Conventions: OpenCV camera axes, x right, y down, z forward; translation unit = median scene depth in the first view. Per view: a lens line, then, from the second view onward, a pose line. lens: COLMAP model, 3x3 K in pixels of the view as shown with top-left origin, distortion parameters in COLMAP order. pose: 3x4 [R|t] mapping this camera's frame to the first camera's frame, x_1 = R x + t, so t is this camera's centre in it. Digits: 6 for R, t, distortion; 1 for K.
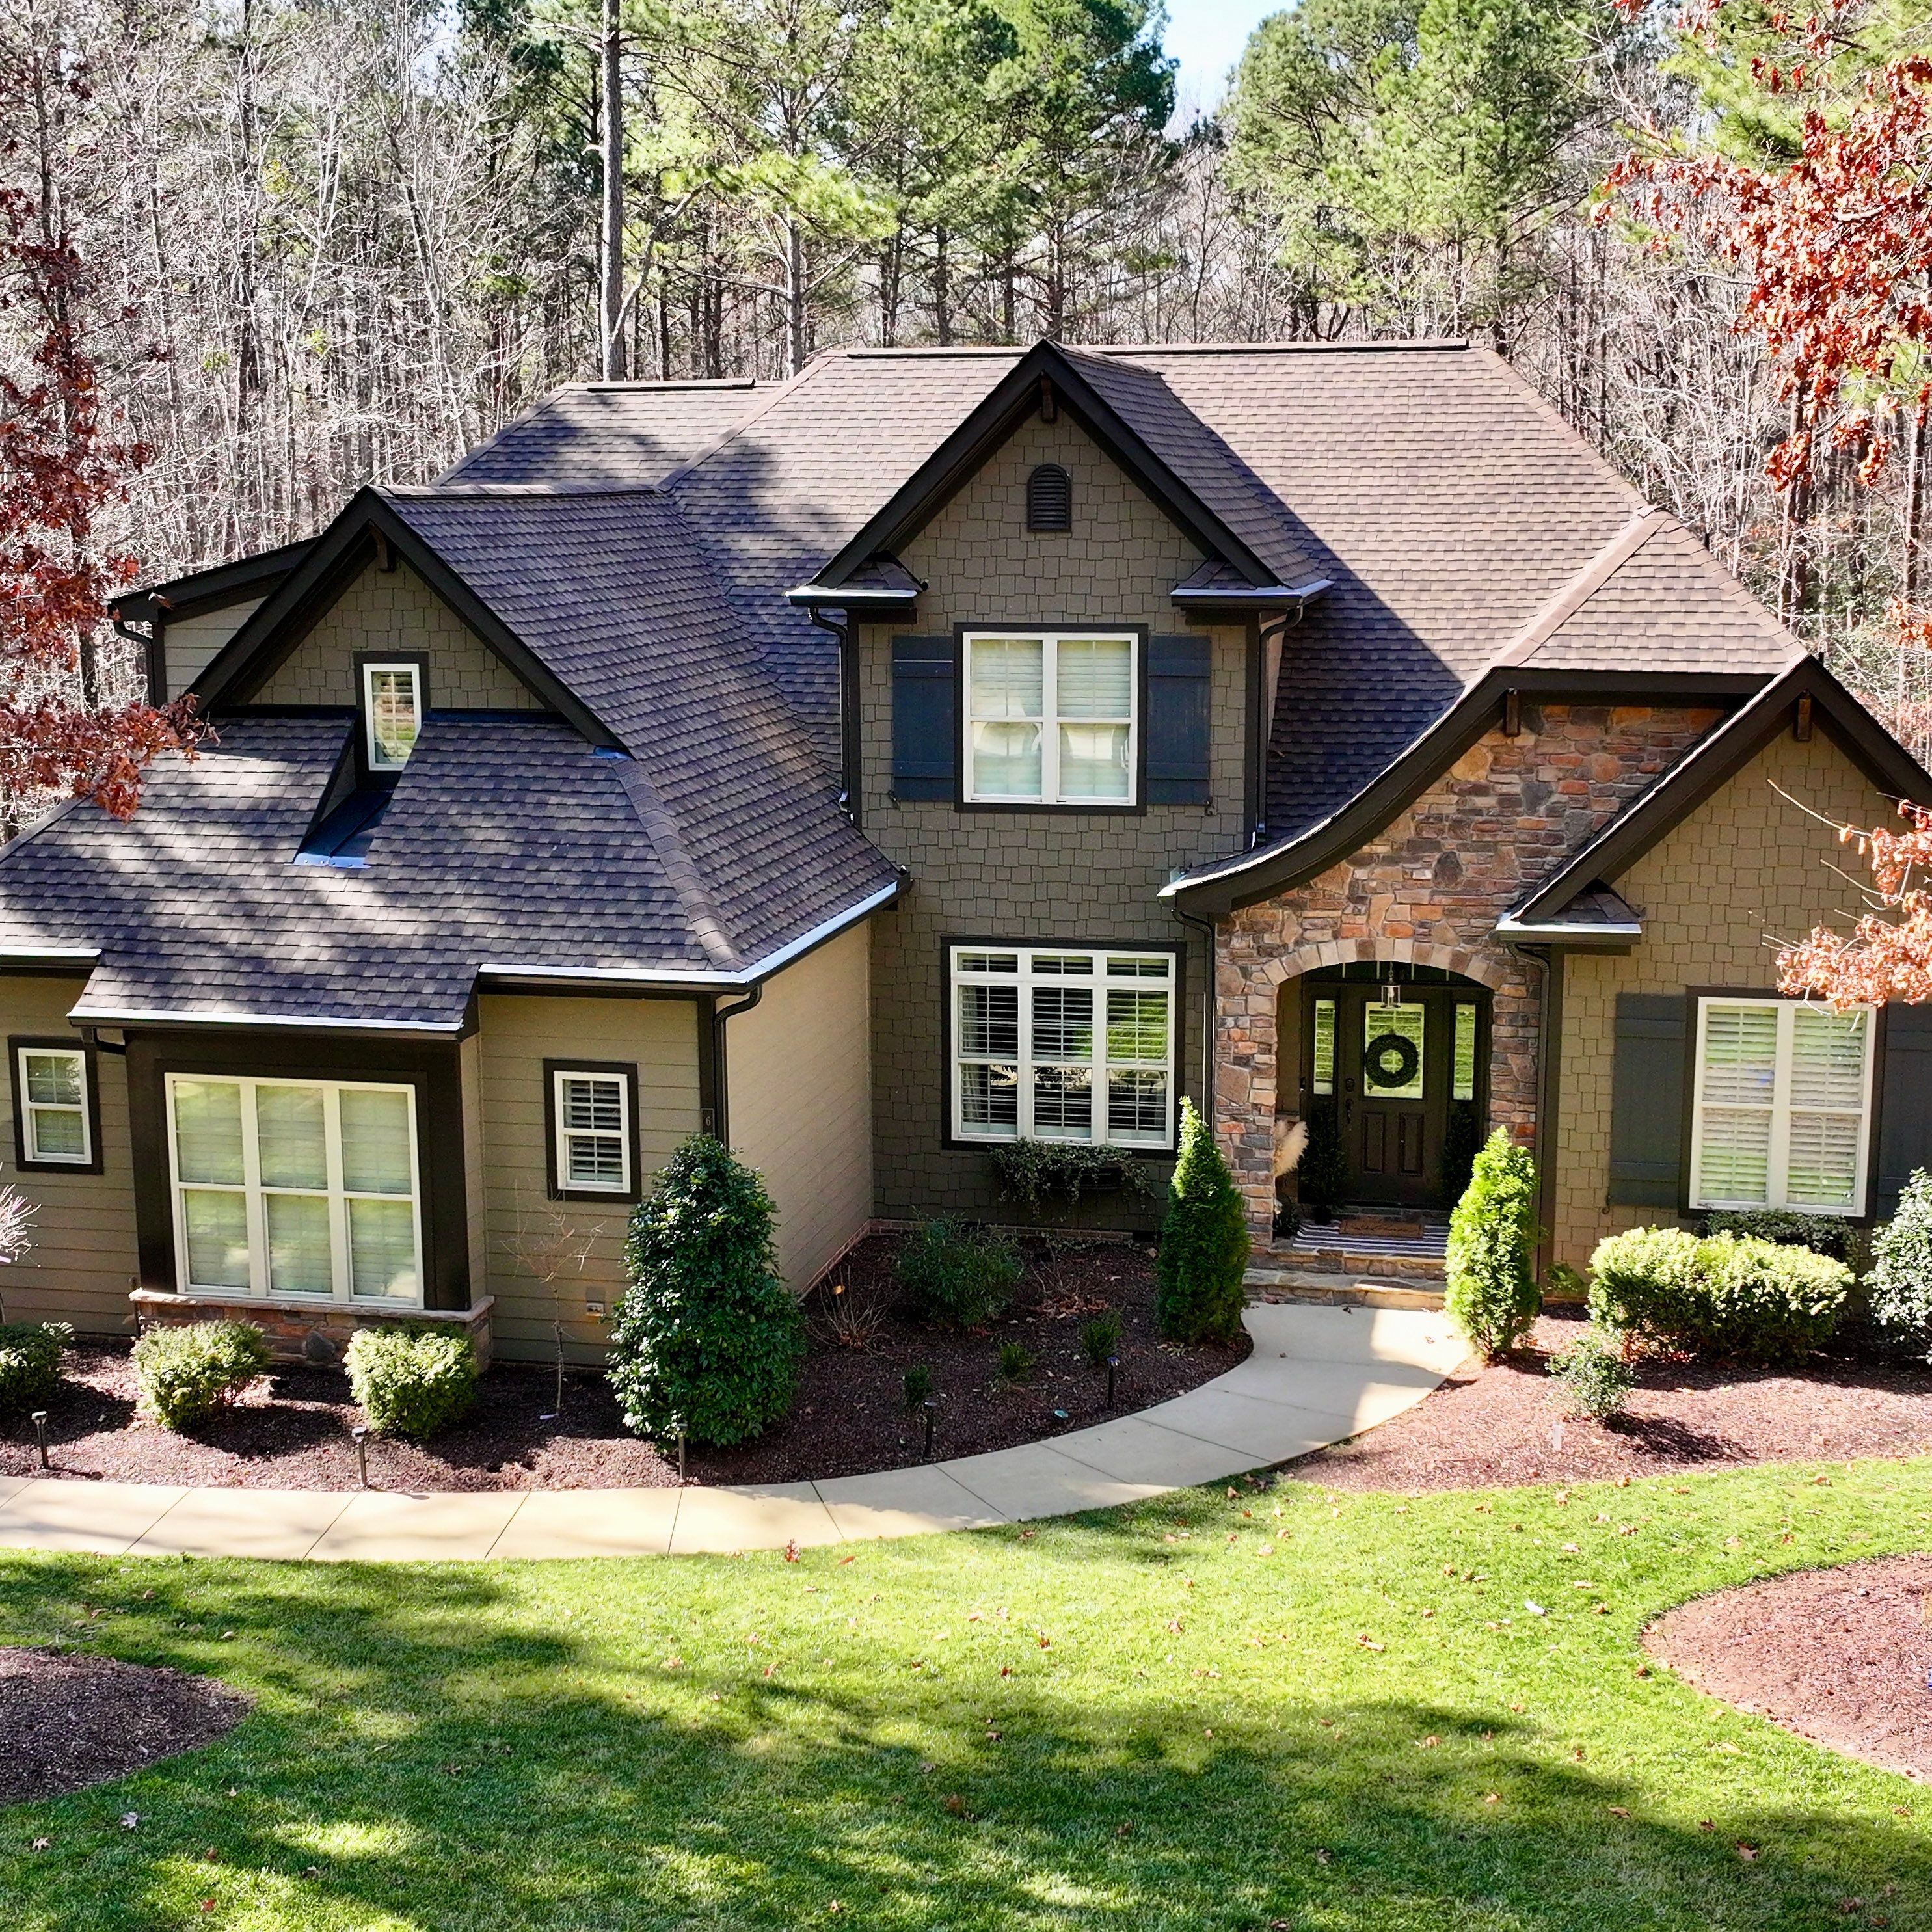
lens RADIAL K [[2757.6, 0, 970.2], [0, 2757.6, 972.5], [0, 0, 1]] dist [0.013145, 0.000000]
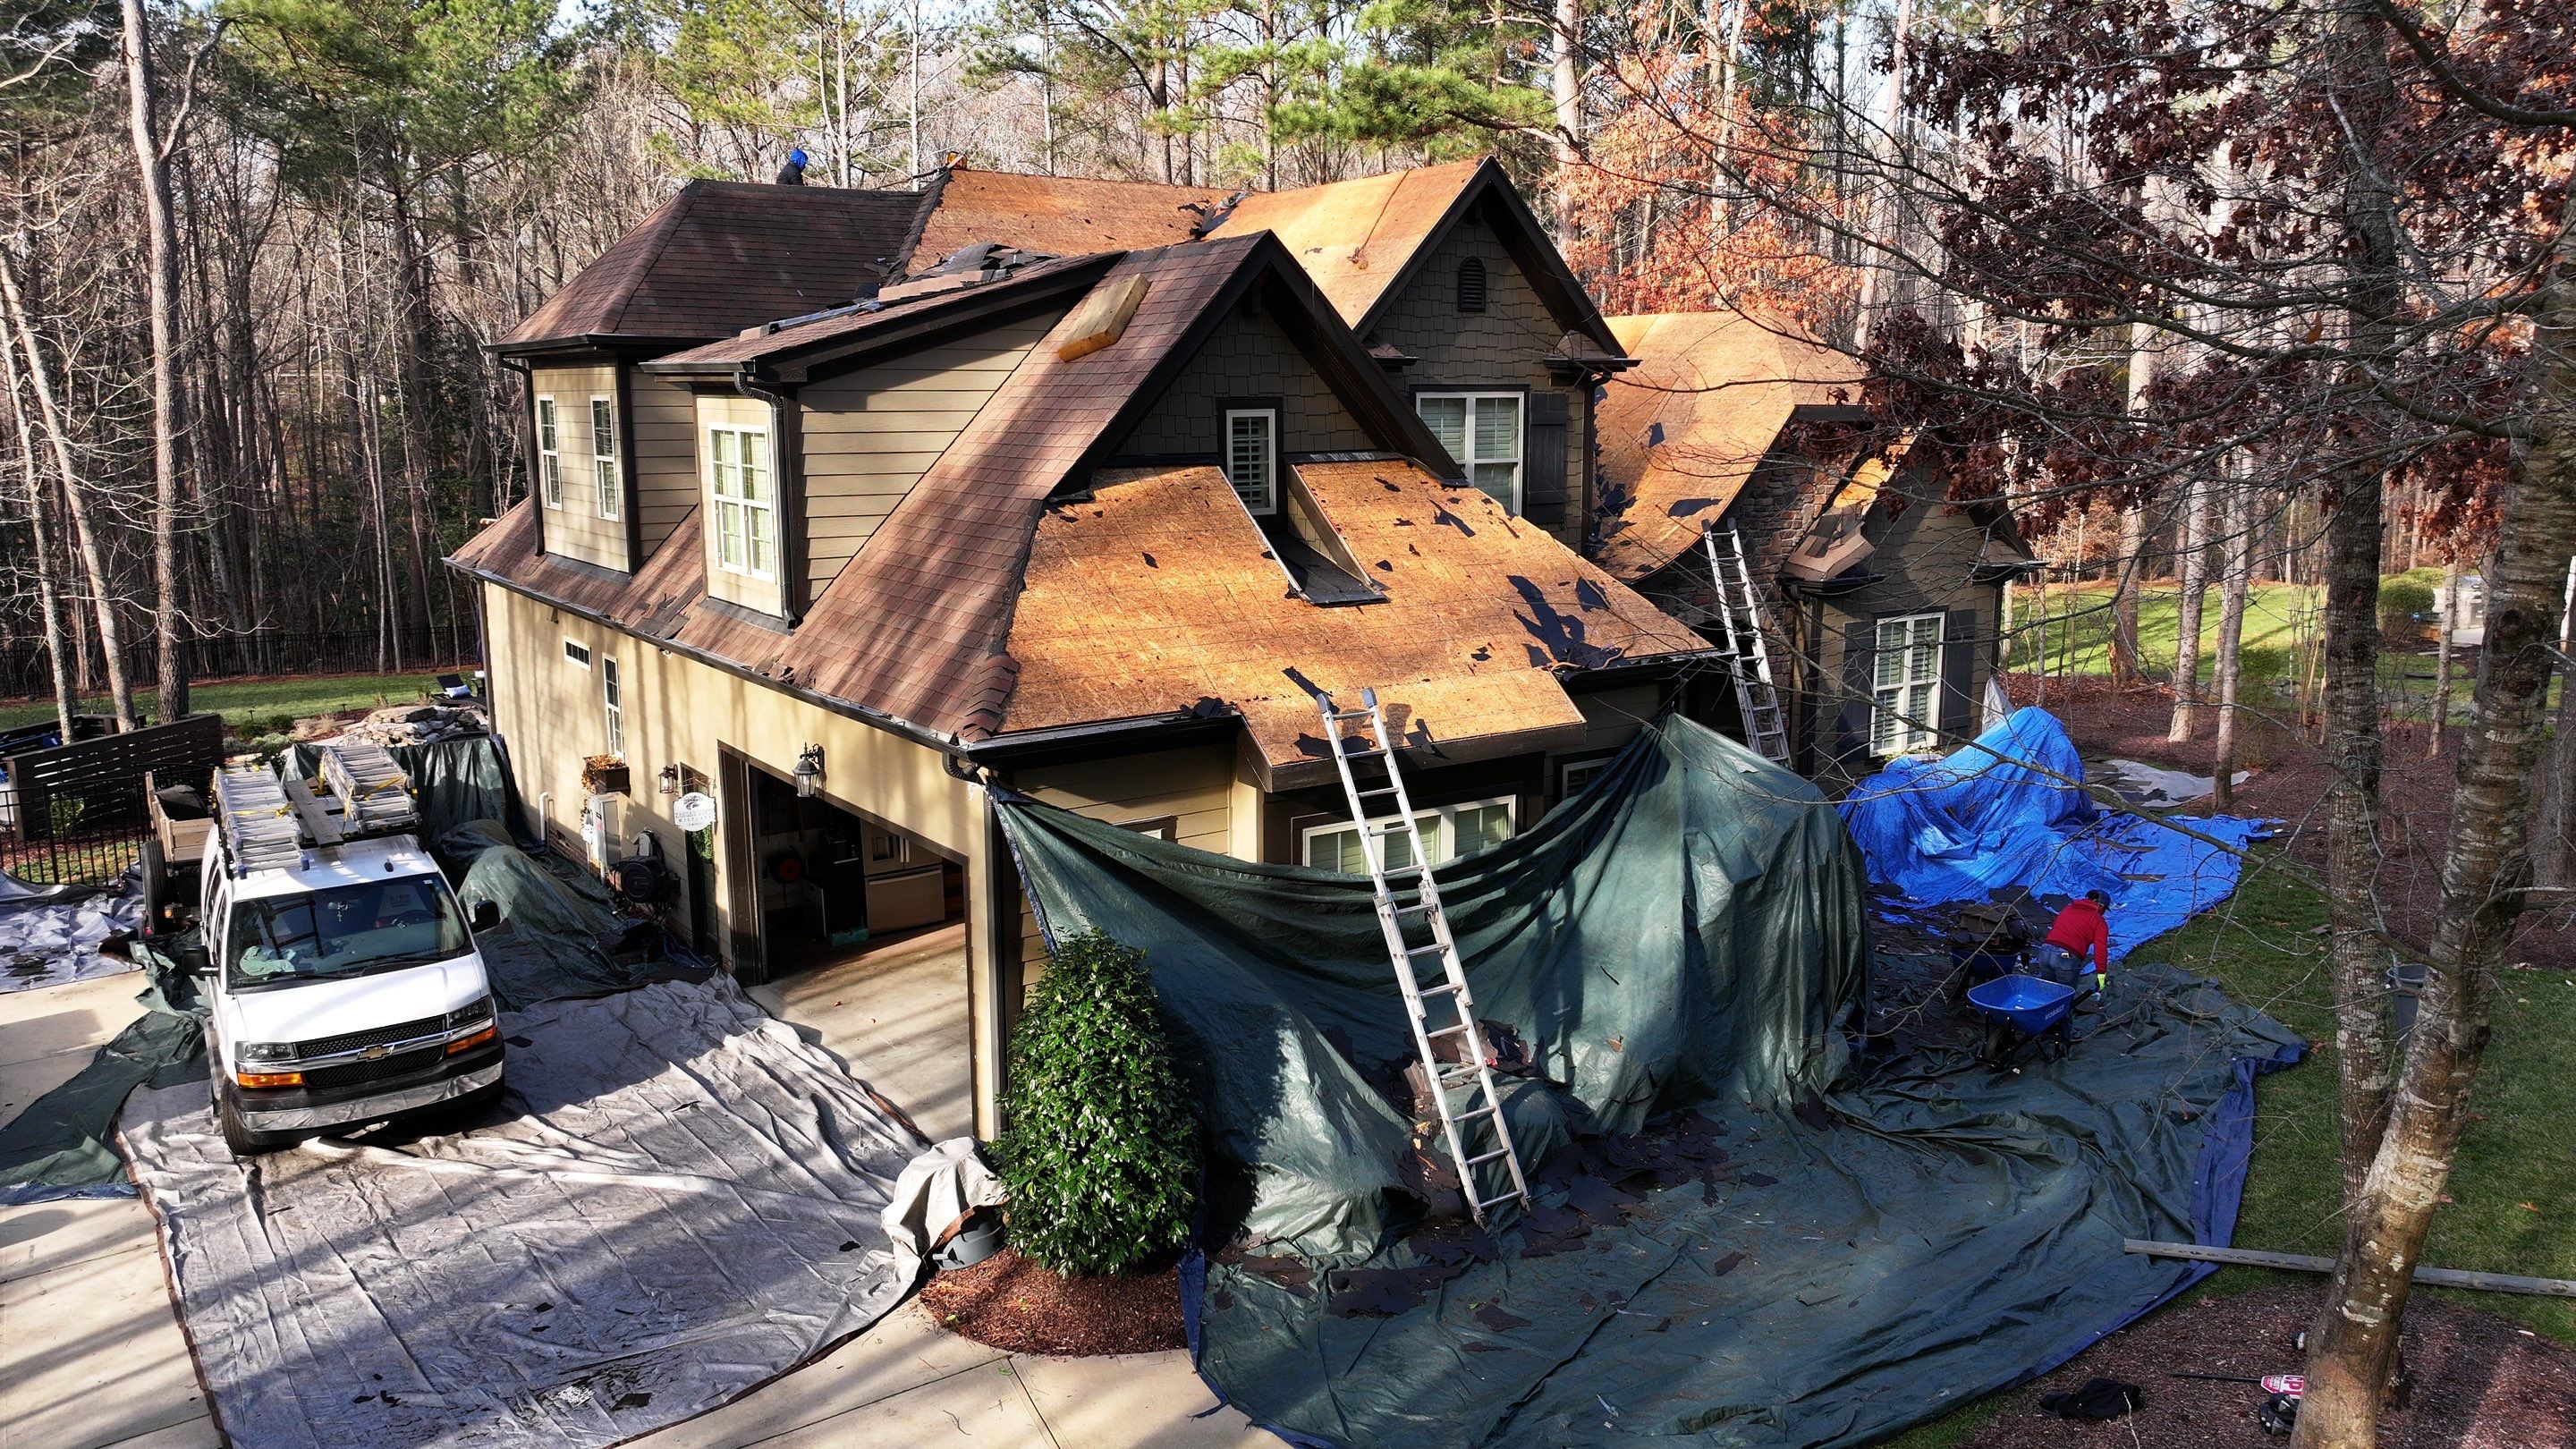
lens RADIAL K [[1838.8, 0, 1301.3], [0, 1838.8, 722.2], [0, 0, 1]] dist [-0.008974, -0.000190]
pose [[0.667742, -0.131252, 0.732730, -0.687713], [0.138976, 0.989007, 0.050509, -0.028766], [-0.731304, 0.068105, 0.678643, 0.520339]]
